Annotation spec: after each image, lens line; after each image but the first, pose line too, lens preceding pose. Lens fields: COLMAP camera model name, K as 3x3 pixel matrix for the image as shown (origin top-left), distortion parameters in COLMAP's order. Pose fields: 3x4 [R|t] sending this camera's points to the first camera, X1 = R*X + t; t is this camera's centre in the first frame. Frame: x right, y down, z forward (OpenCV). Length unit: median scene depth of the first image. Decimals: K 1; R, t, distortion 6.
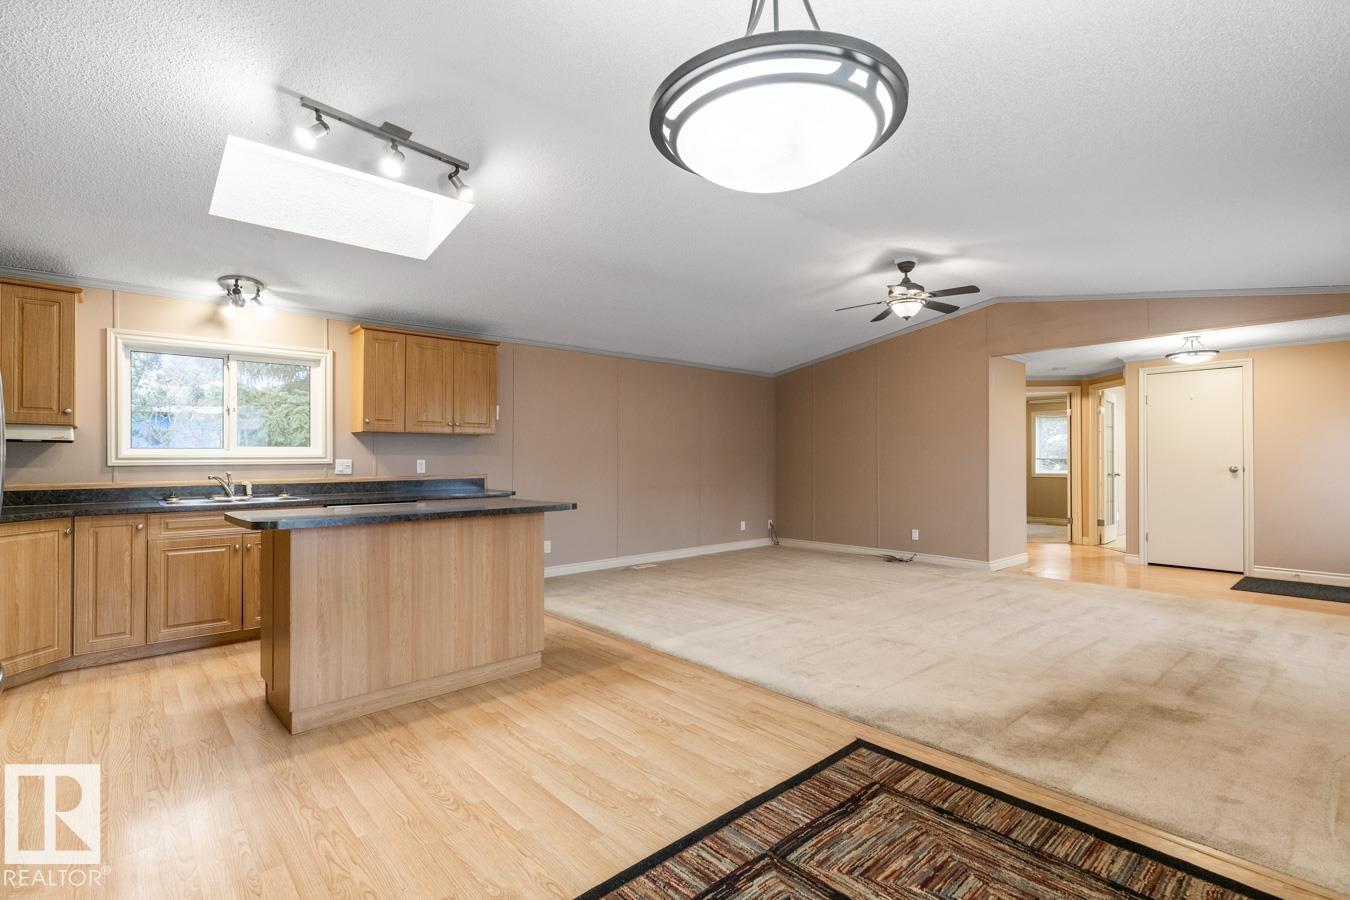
lens RADIAL K [[626.7, 0, 684.8], [0, 626.7, 457.7], [0, 0, 1]] dist [0.002156, 0.001539]
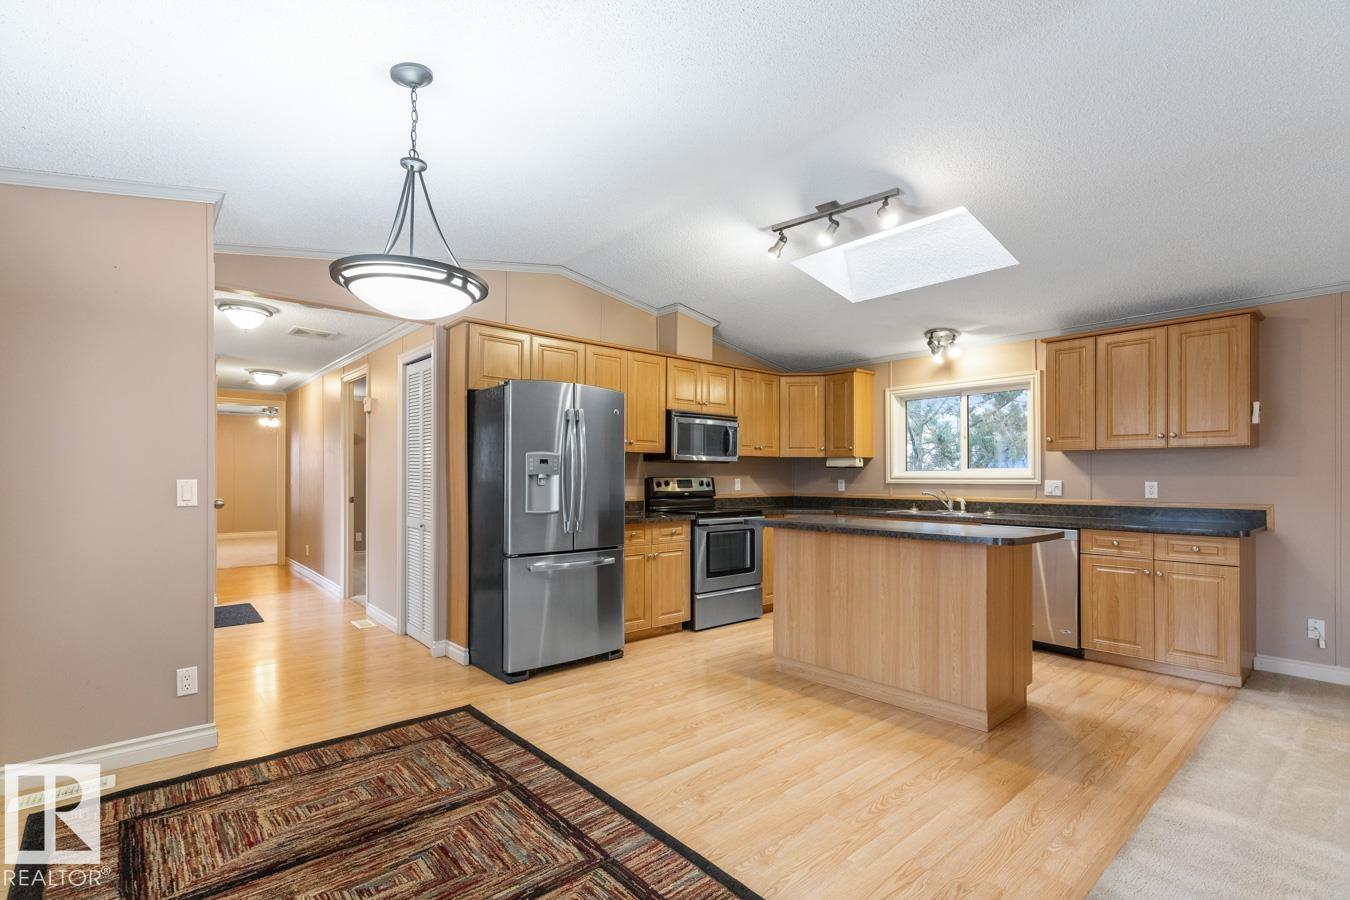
lens RADIAL K [[626.7, 0, 642.8], [0, 626.7, 466.5], [0, 0, 1]] dist [0.002156, 0.001539]
pose [[-0.060984, -0.015466, -0.998019, 0.656463], [-0.003411, 0.999877, -0.015286, -0.002544], [0.998133, 0.002473, -0.061030, 0.620592]]
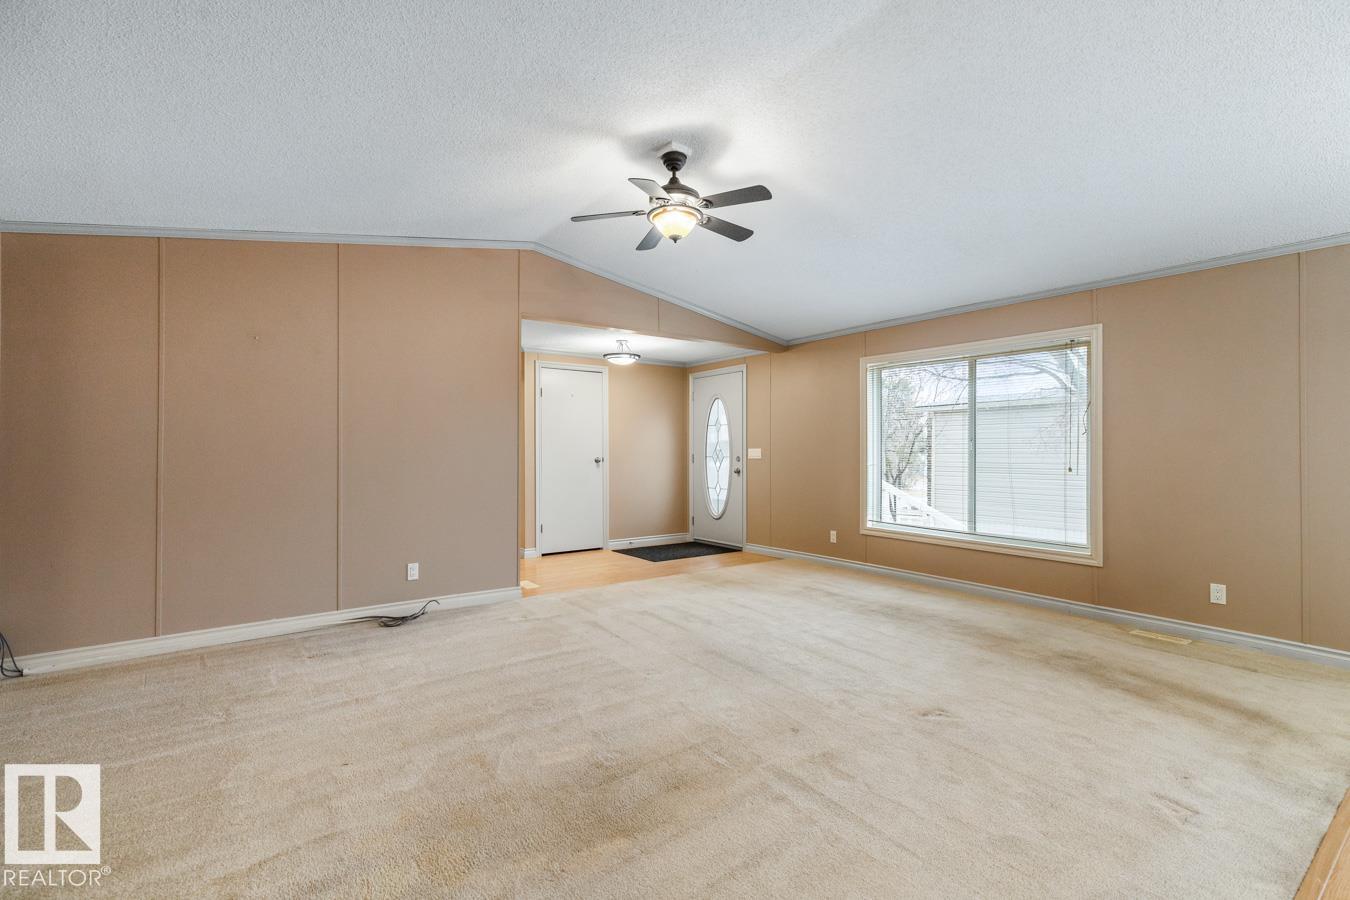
lens RADIAL K [[626.7, 0, 686.5], [0, 626.7, 442.2], [0, 0, 1]] dist [0.002156, 0.001539]
pose [[0.122695, 0.017100, 0.992297, -0.452511], [-0.004215, 0.999852, -0.016709, 0.009321], [-0.992435, -0.002133, 0.122749, 1.369102]]
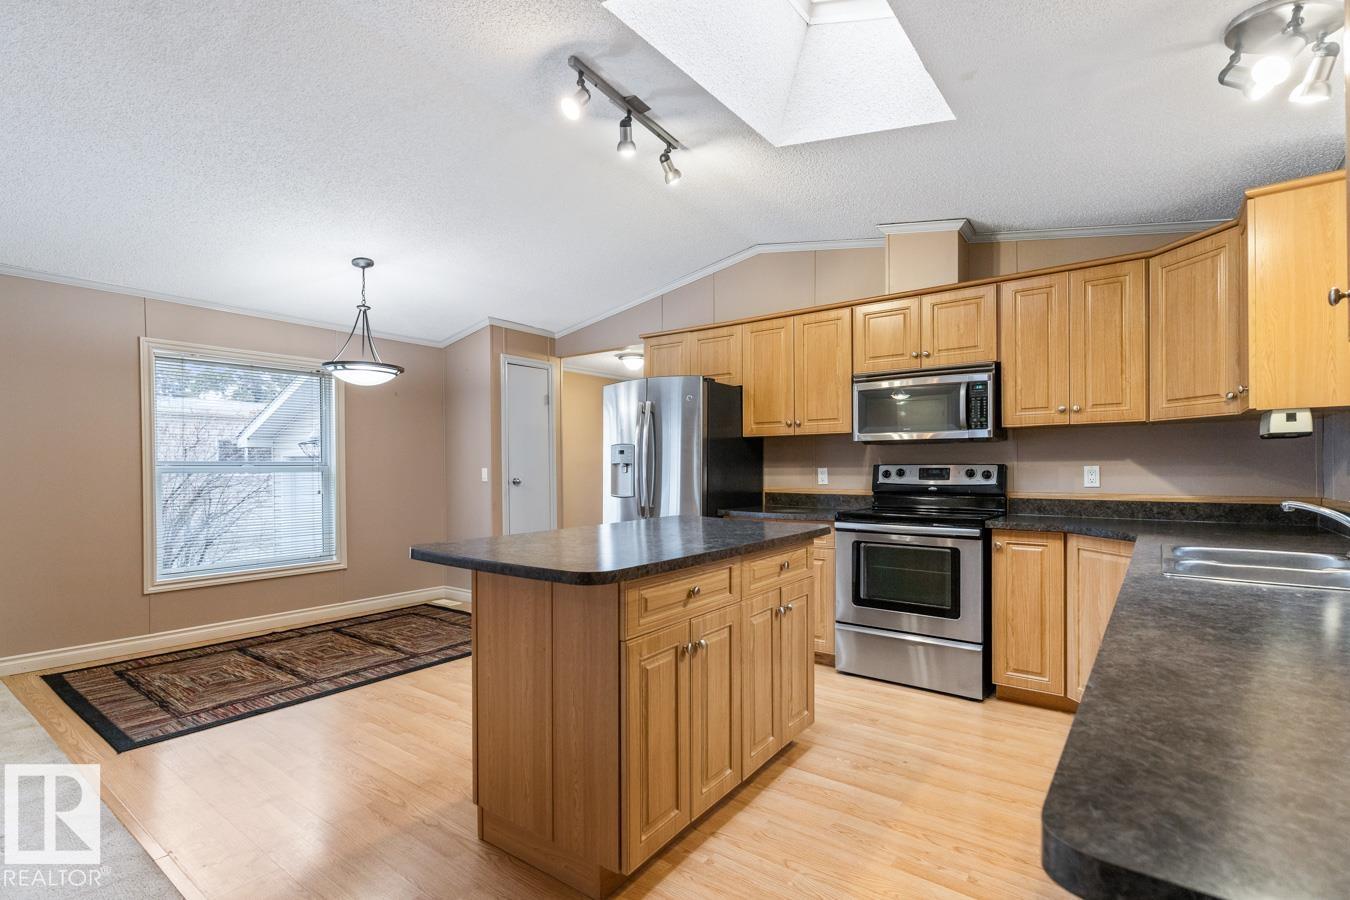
lens RADIAL K [[626.7, 0, 666.7], [0, 626.7, 470.9], [0, 0, 1]] dist [0.002156, 0.001539]
pose [[-0.985652, 0.004926, -0.168716, -0.316903], [0.003992, 0.999975, 0.005878, 0.003402], [0.168741, 0.005121, -0.985647, 1.649699]]
